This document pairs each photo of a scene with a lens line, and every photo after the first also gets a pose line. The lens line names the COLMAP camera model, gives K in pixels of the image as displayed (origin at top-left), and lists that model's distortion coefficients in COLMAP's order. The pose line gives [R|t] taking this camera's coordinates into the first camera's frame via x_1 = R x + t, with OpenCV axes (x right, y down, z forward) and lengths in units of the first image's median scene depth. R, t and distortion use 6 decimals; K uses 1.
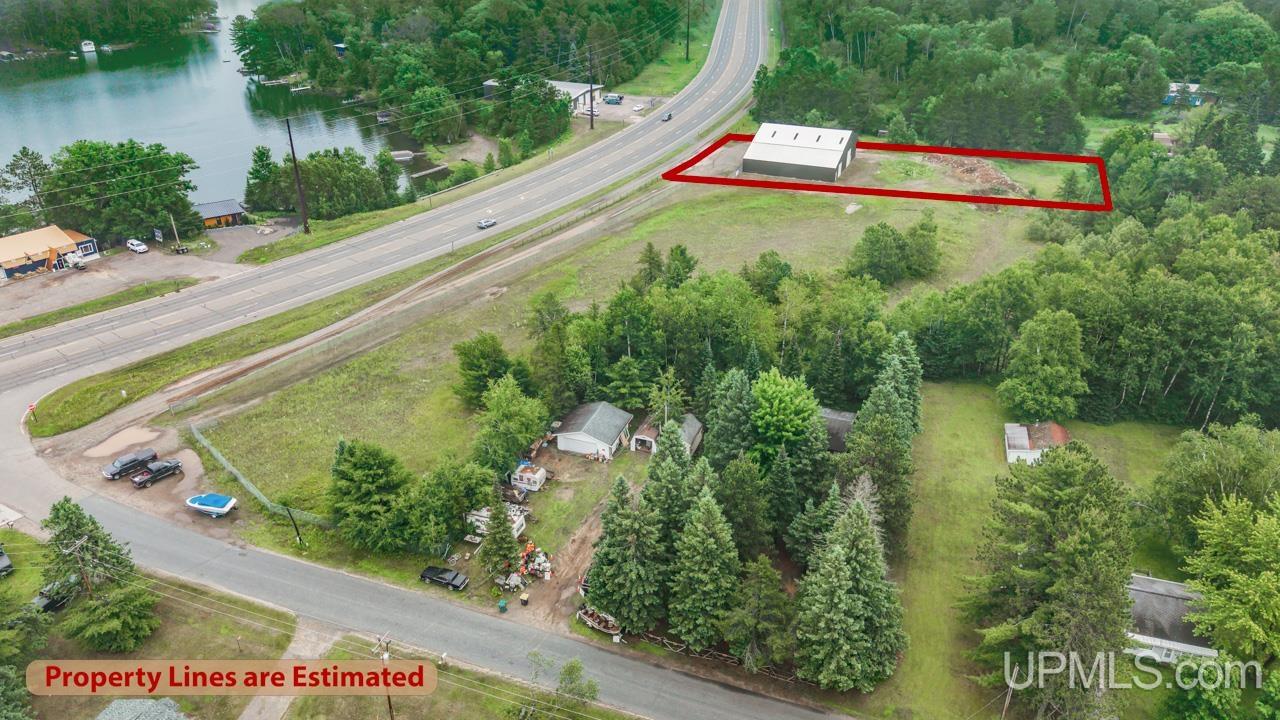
lens RADIAL K [[863.9, 0, 620.1], [0, 863.9, 360.3], [0, 0, 1]] dist [0.099957, -0.091467]
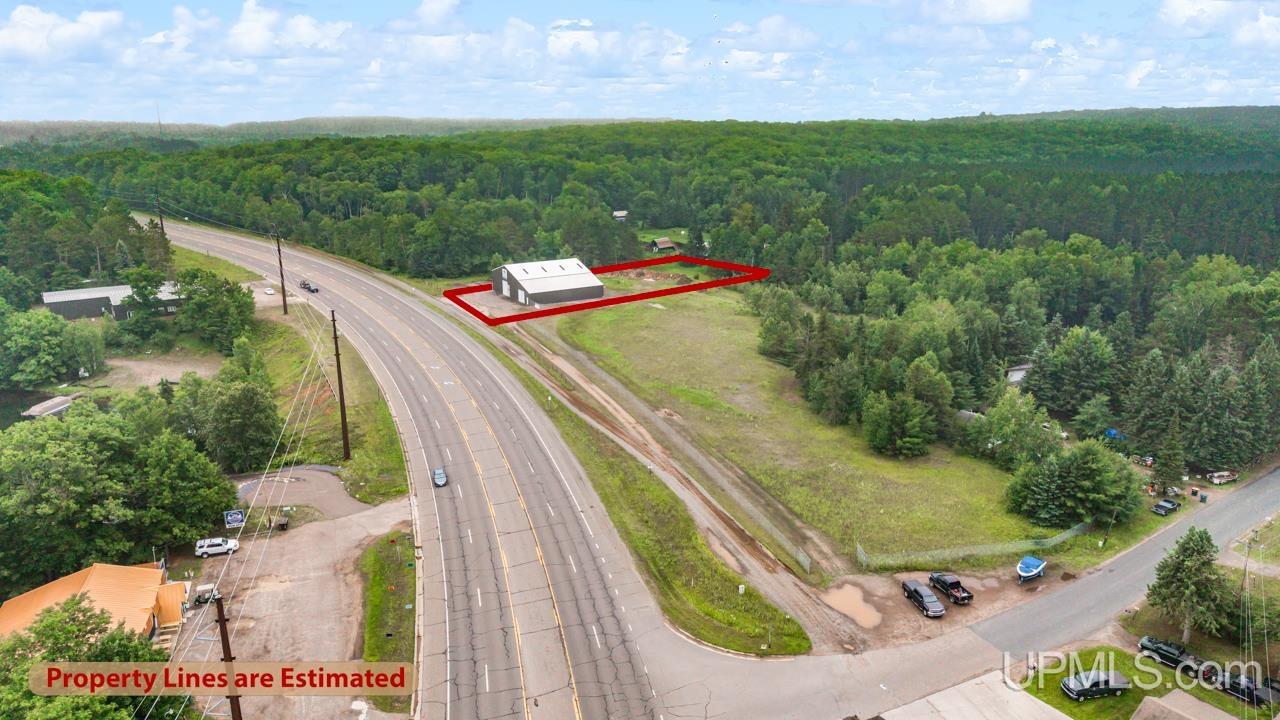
lens RADIAL K [[863.9, 0, 620.1], [0, 863.9, 360.3], [0, 0, 1]] dist [0.099957, -0.091467]
pose [[0.574008, -0.236414, 0.783979, -0.521252], [0.391721, 0.920036, -0.009364, -0.082494], [-0.719076, 0.312476, 0.620716, 0.227607]]
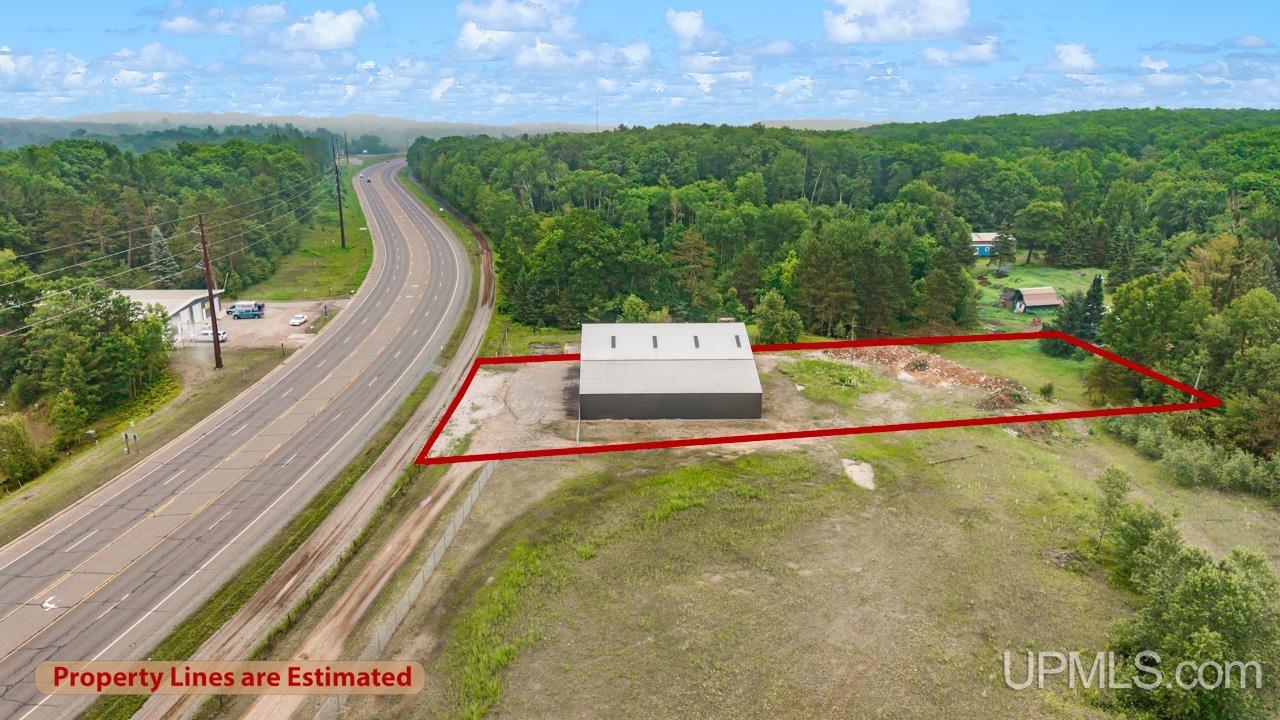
lens RADIAL K [[863.9, 0, 620.1], [0, 863.9, 360.3], [0, 0, 1]] dist [0.099957, -0.091467]
pose [[0.902870, -0.120715, 0.412619, -0.032031], [0.206040, 0.963864, -0.168859, -0.131148], [-0.377325, 0.237474, 0.895116, 0.435710]]
